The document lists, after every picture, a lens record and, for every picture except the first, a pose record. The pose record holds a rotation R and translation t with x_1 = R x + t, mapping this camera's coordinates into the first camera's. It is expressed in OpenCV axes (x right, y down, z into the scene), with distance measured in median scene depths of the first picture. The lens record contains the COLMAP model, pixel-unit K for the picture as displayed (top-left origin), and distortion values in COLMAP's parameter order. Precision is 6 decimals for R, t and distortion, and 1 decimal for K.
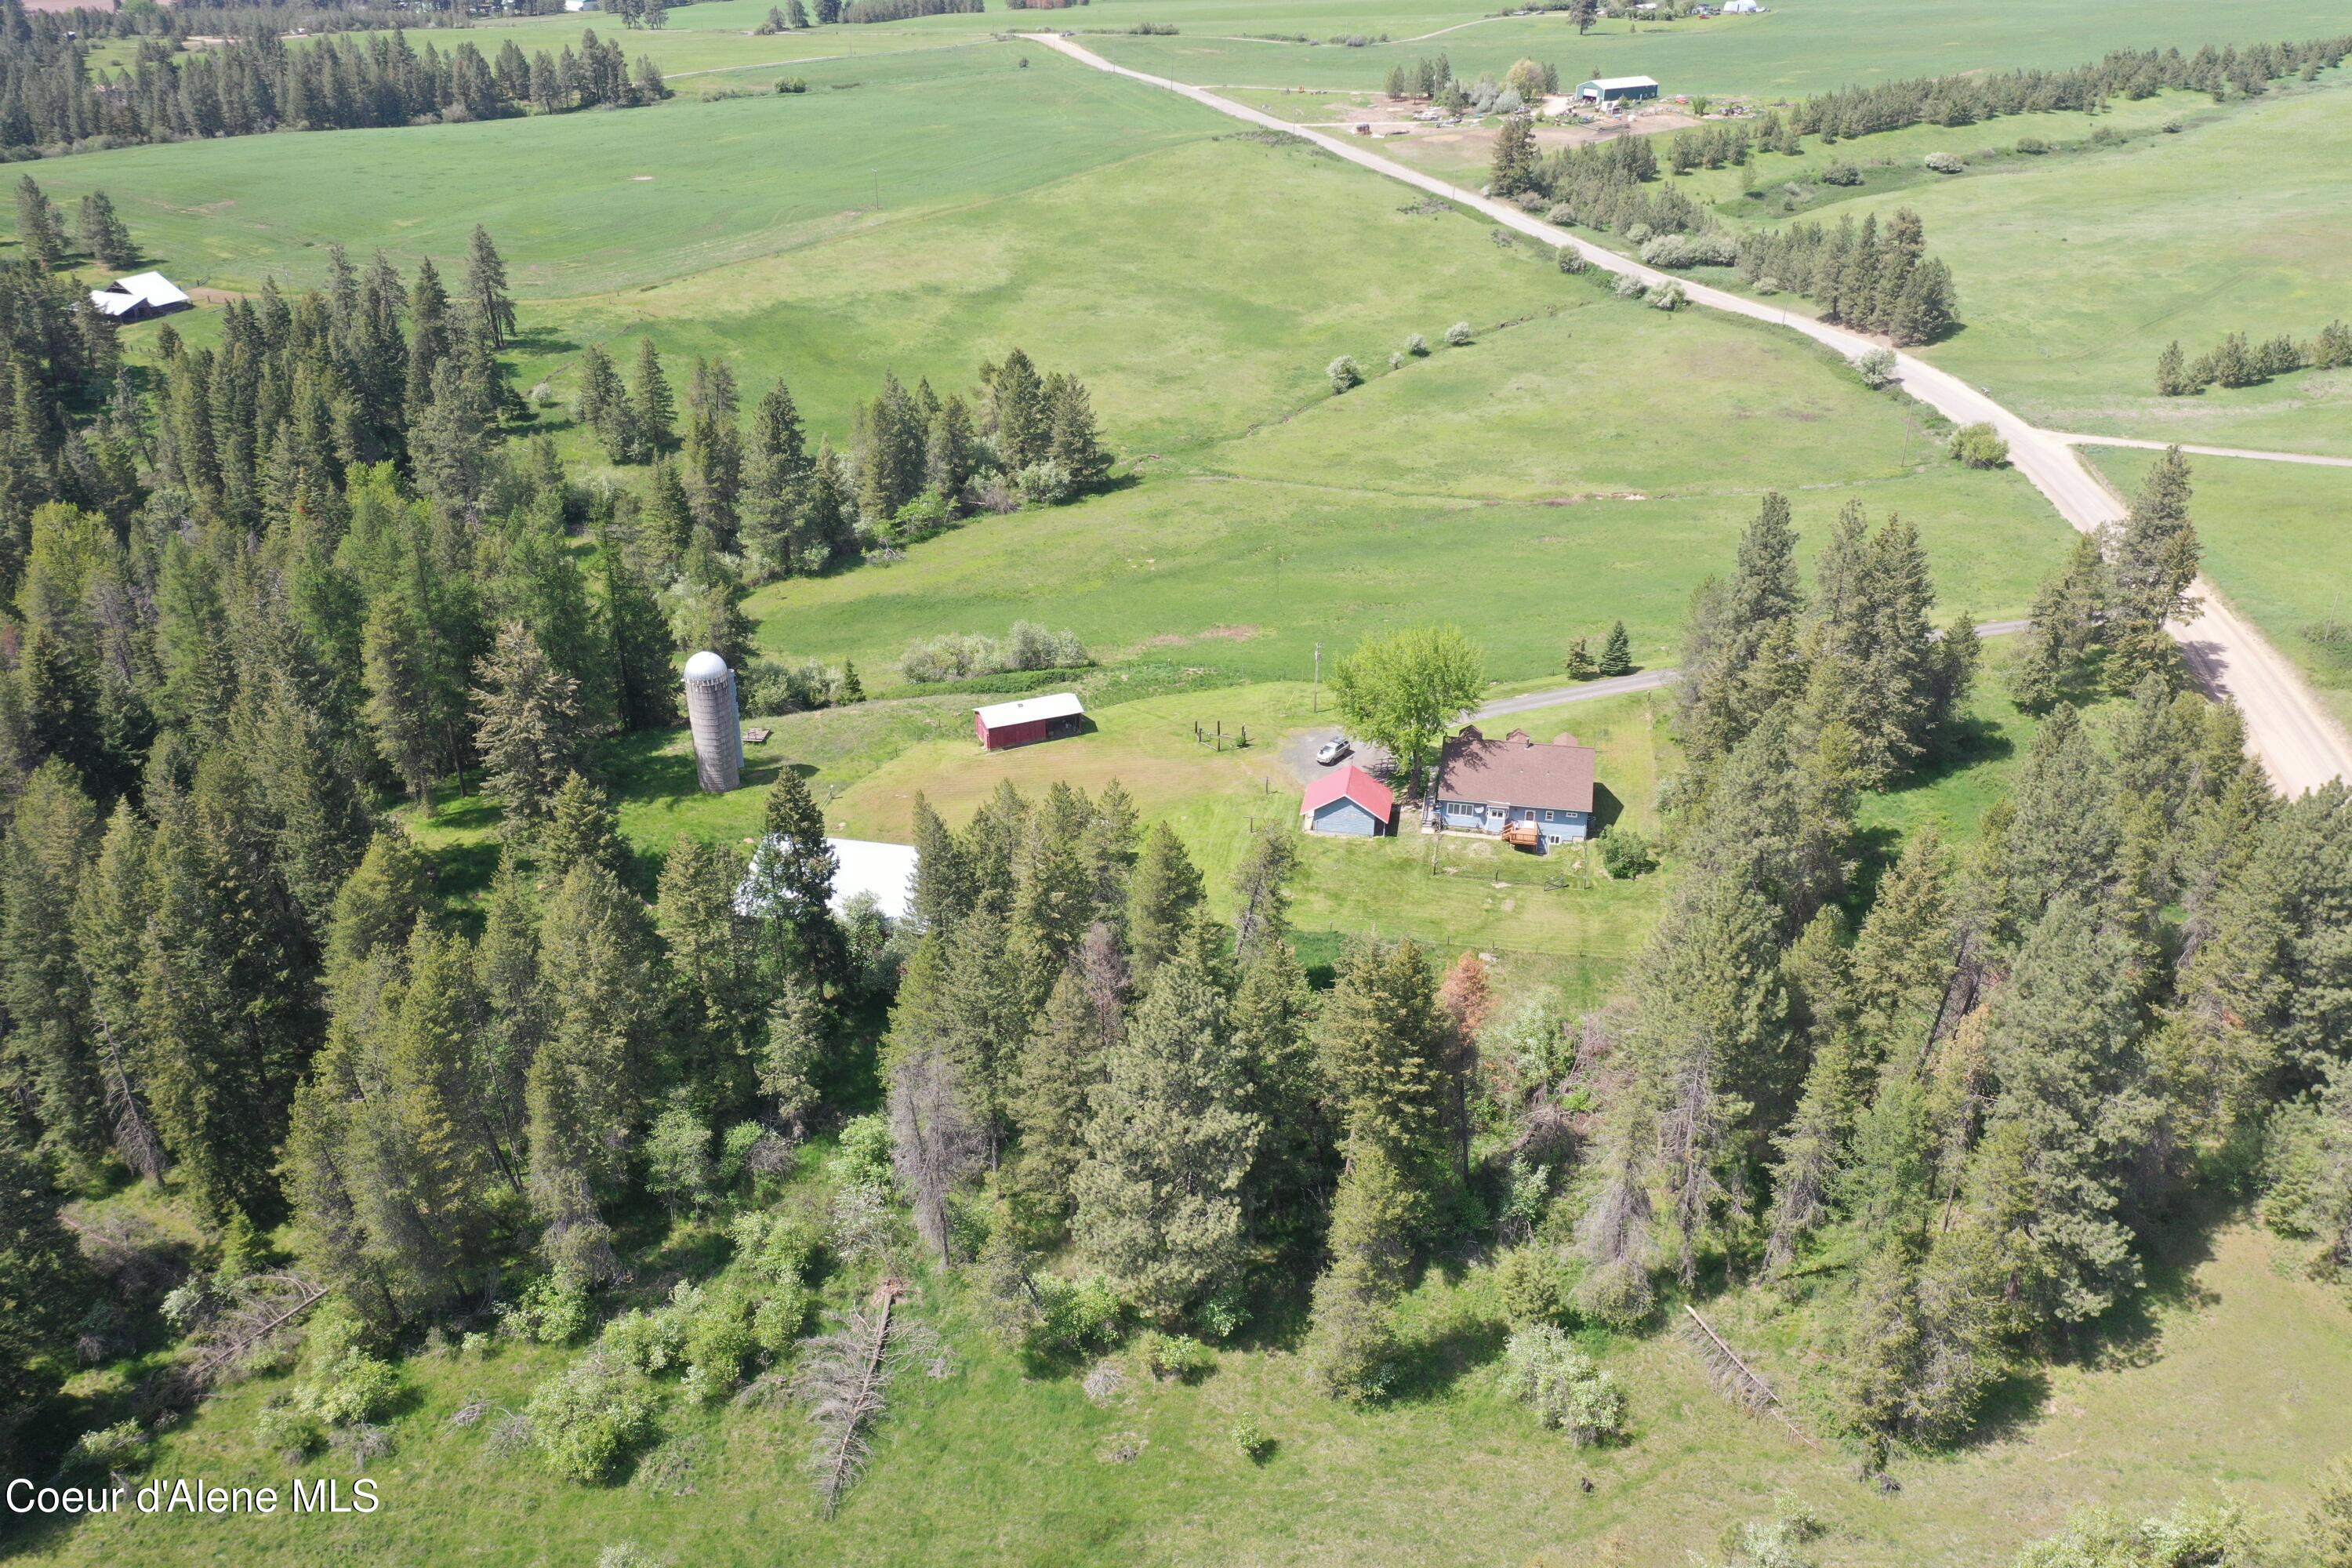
lens RADIAL K [[1841.7, 0, 1182.4], [0, 1841.7, 774.1], [0, 0, 1]] dist [0.002333, -0.003518]
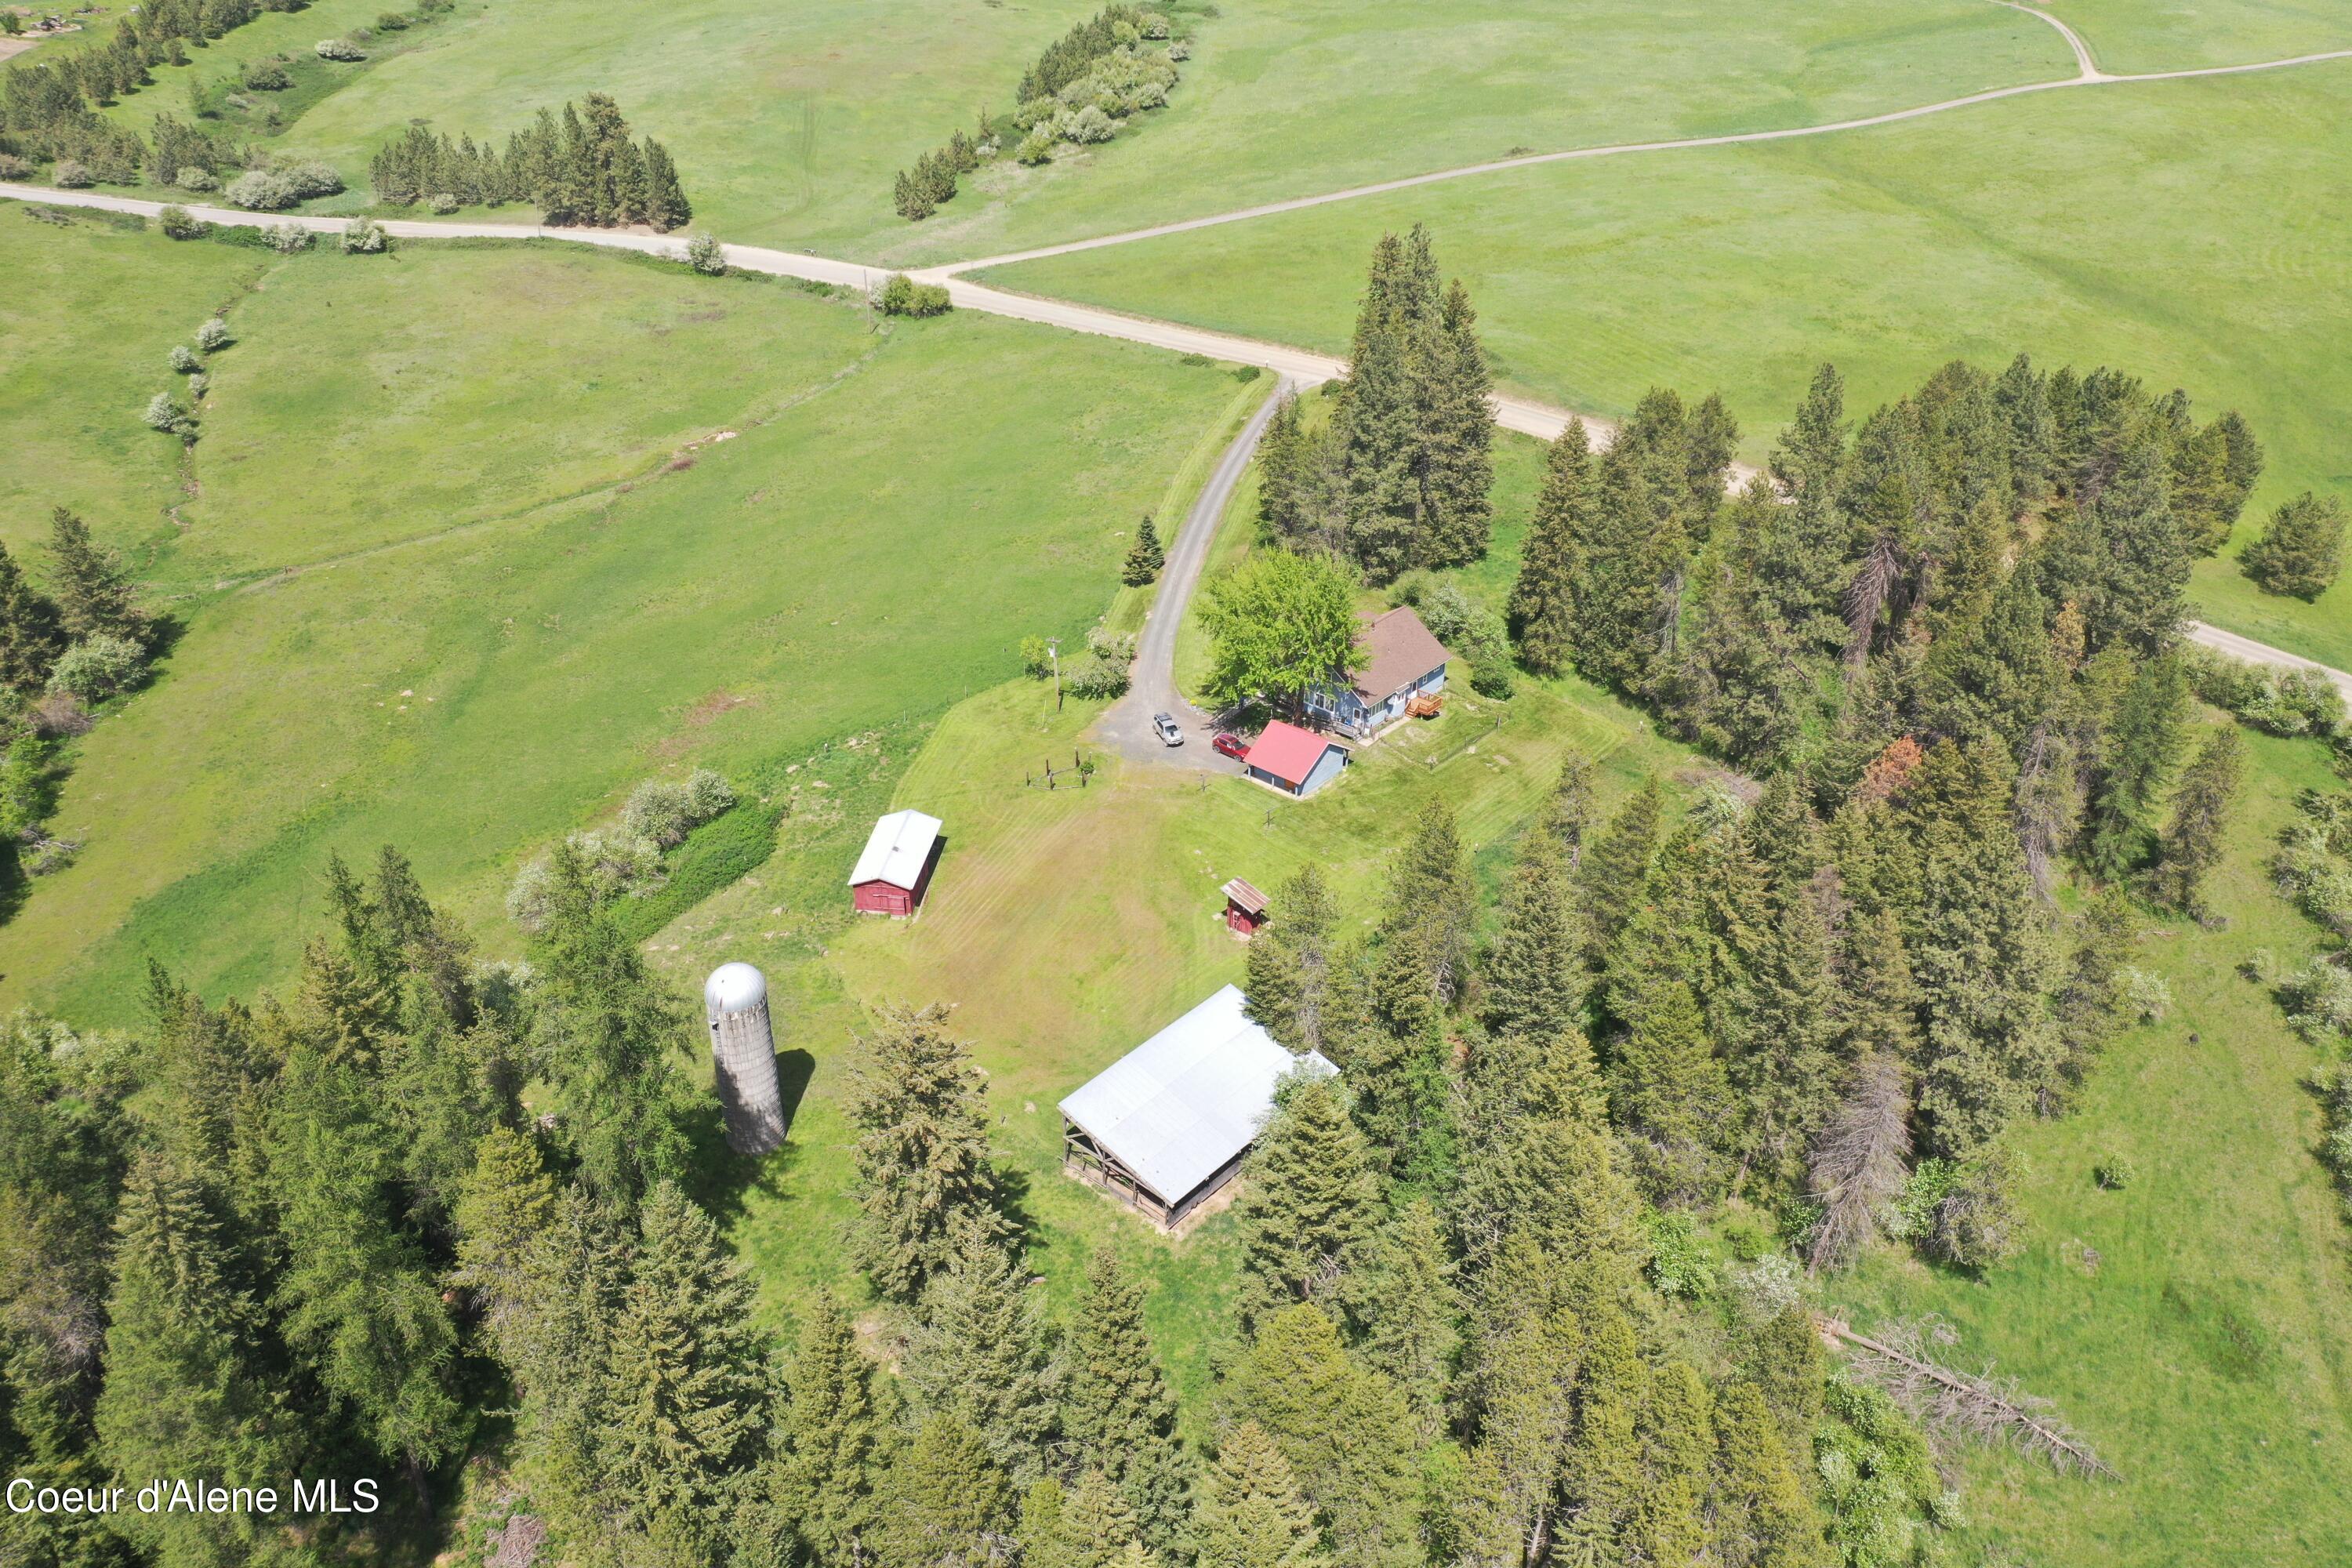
lens RADIAL K [[1841.7, 0, 1182.4], [0, 1841.7, 774.1], [0, 0, 1]] dist [0.002333, -0.003518]
pose [[0.507633, -0.428009, 0.747742, -0.321414], [0.378357, 0.890460, 0.252839, -0.117039], [-0.774051, 0.154564, 0.613966, 0.227176]]
